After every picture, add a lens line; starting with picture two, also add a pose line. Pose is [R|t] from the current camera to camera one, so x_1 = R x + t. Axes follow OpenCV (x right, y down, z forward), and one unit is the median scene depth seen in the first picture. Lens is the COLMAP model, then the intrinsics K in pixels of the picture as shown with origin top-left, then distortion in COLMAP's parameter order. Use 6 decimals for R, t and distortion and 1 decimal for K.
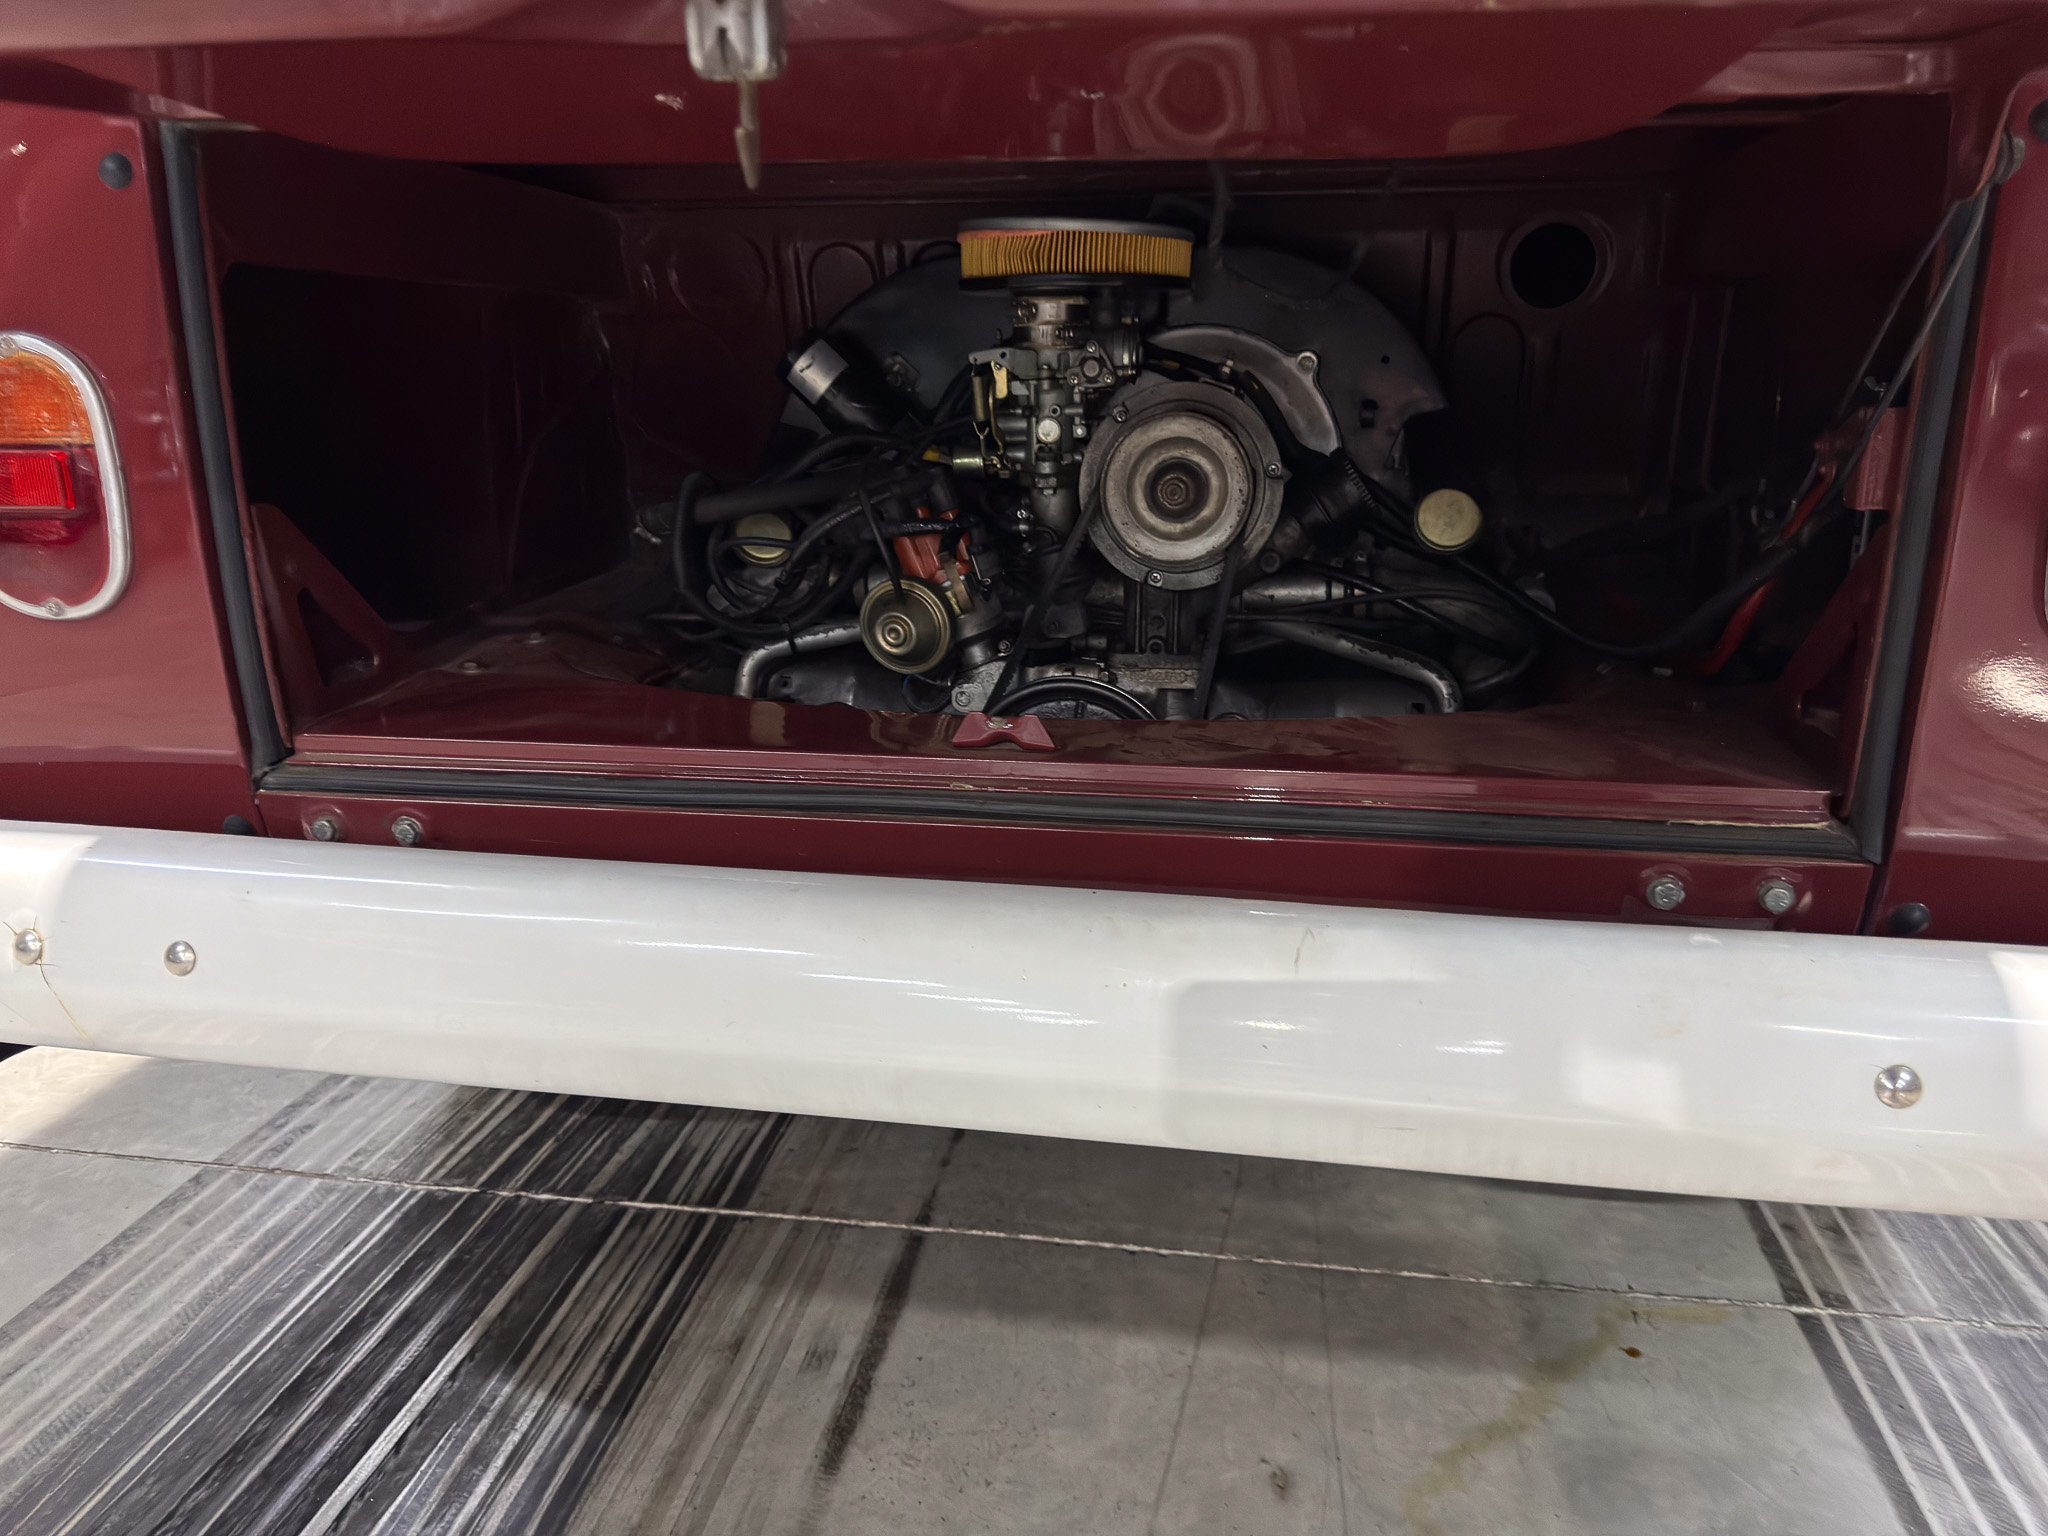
lens RADIAL K [[1451.6, 0, 1028.4], [0, 1451.6, 783.7], [0, 0, 1]] dist [0.042891, -0.066073]
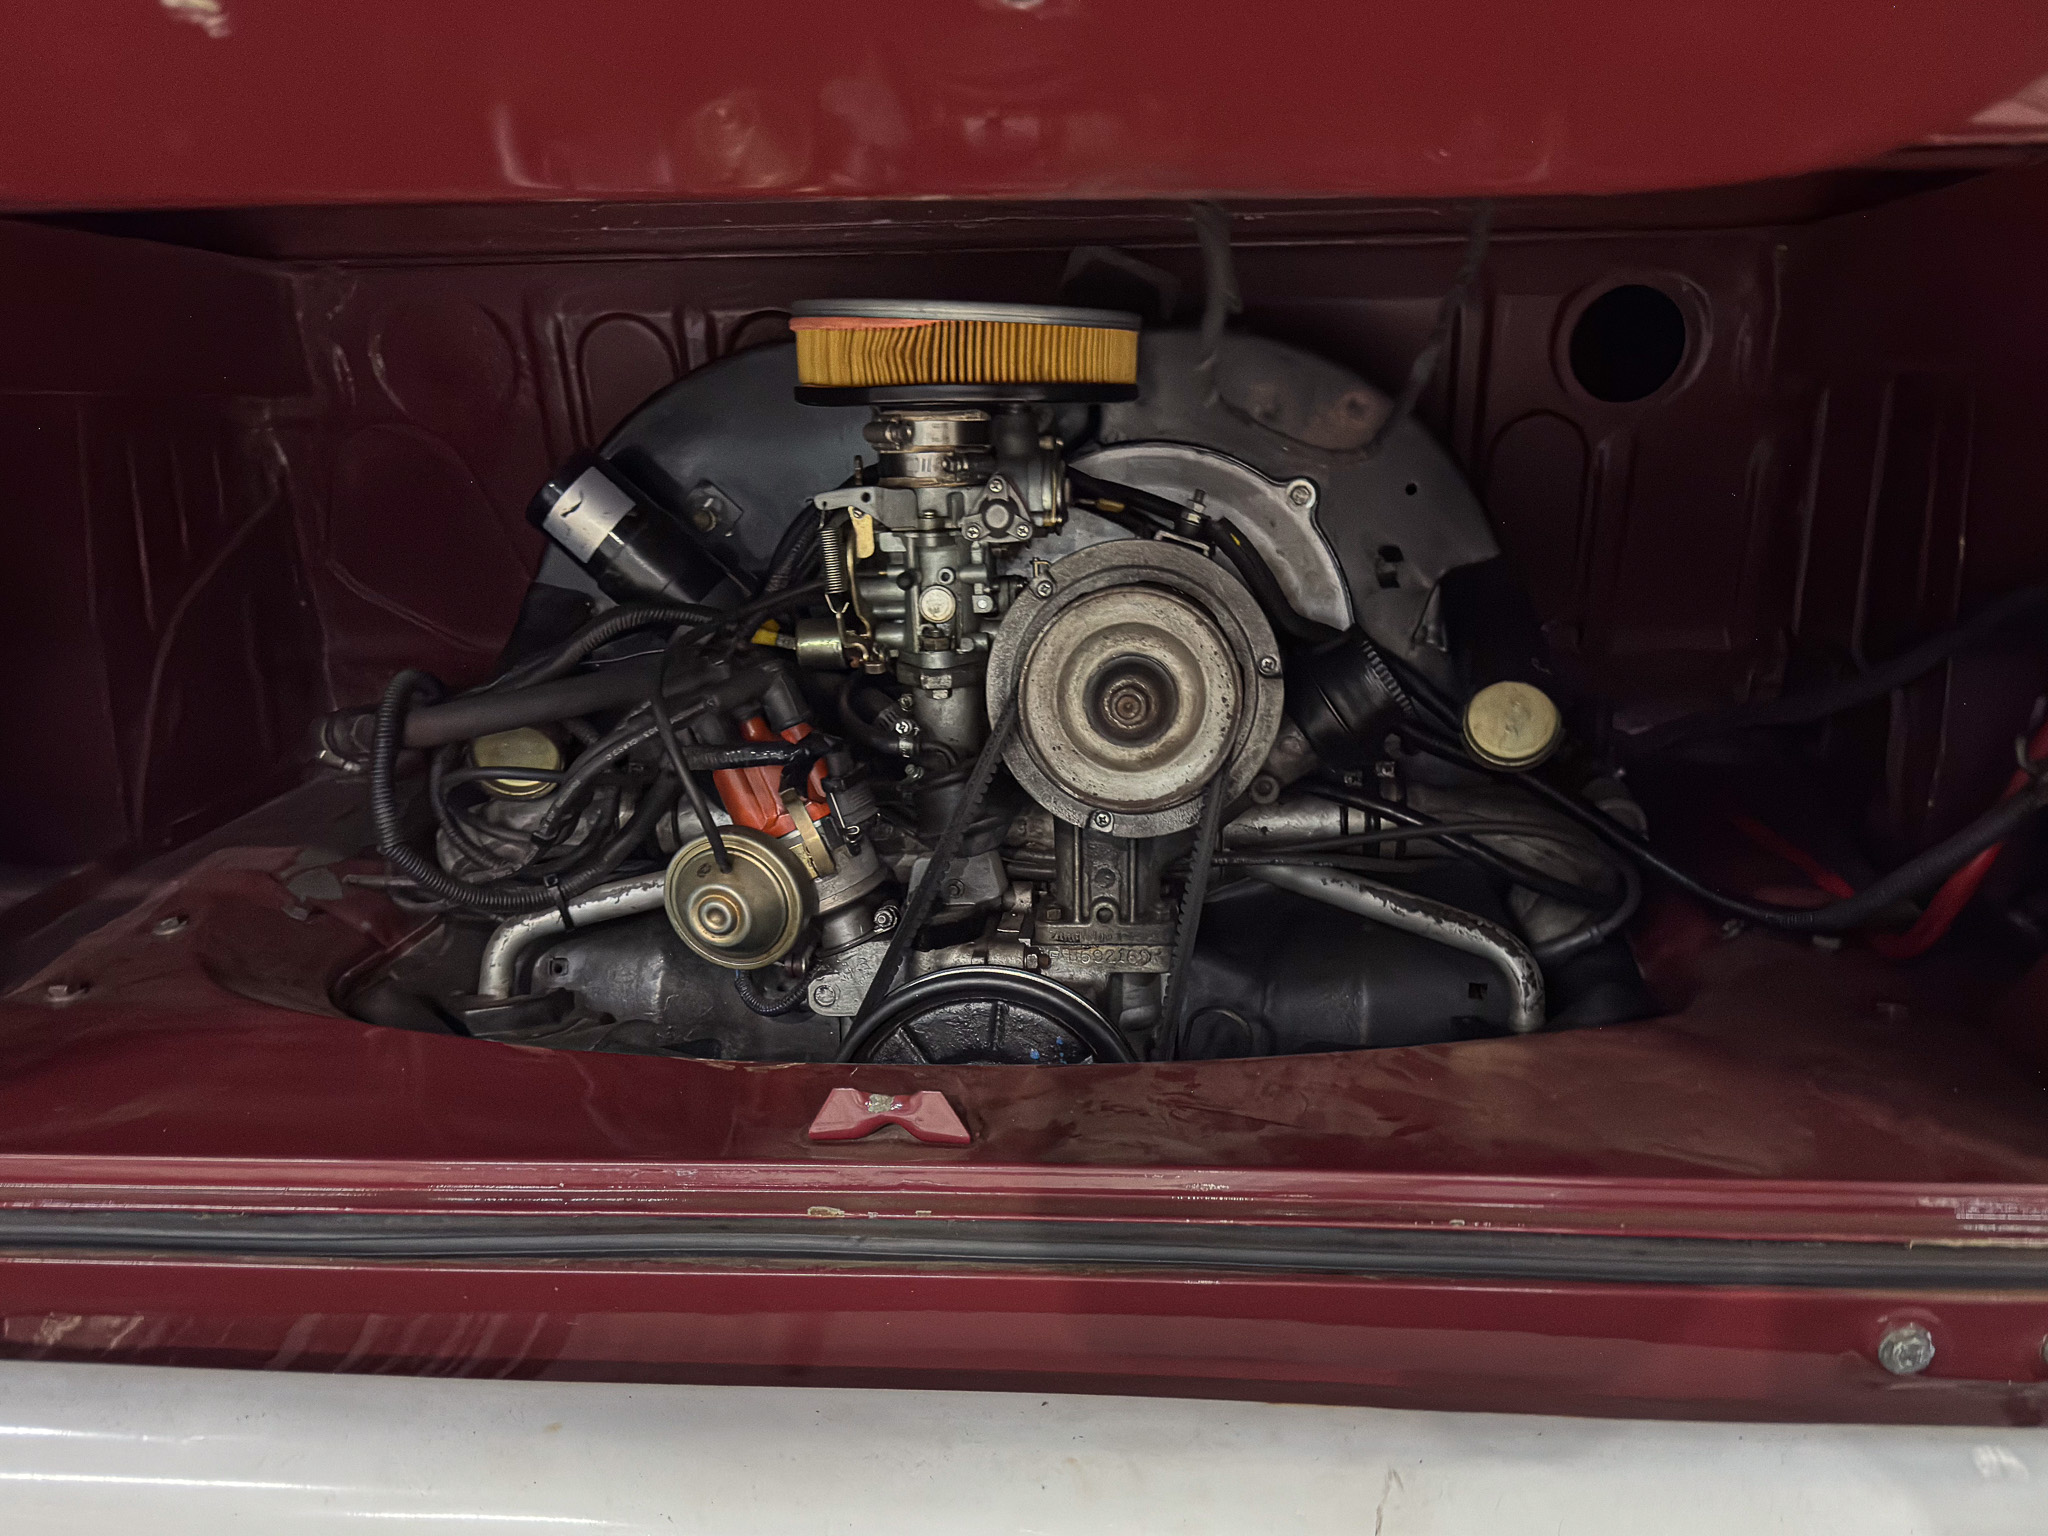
lens RADIAL K [[1601.3, 0, 1065.5], [0, 1601.3, 822.5], [0, 0, 1]] dist [0.074040, -0.184926]
pose [[0.994349, -0.036194, 0.099796, -0.005051], [0.036022, 0.999345, 0.003525, -0.141086], [-0.099858, 0.000090, 0.995002, 0.245179]]
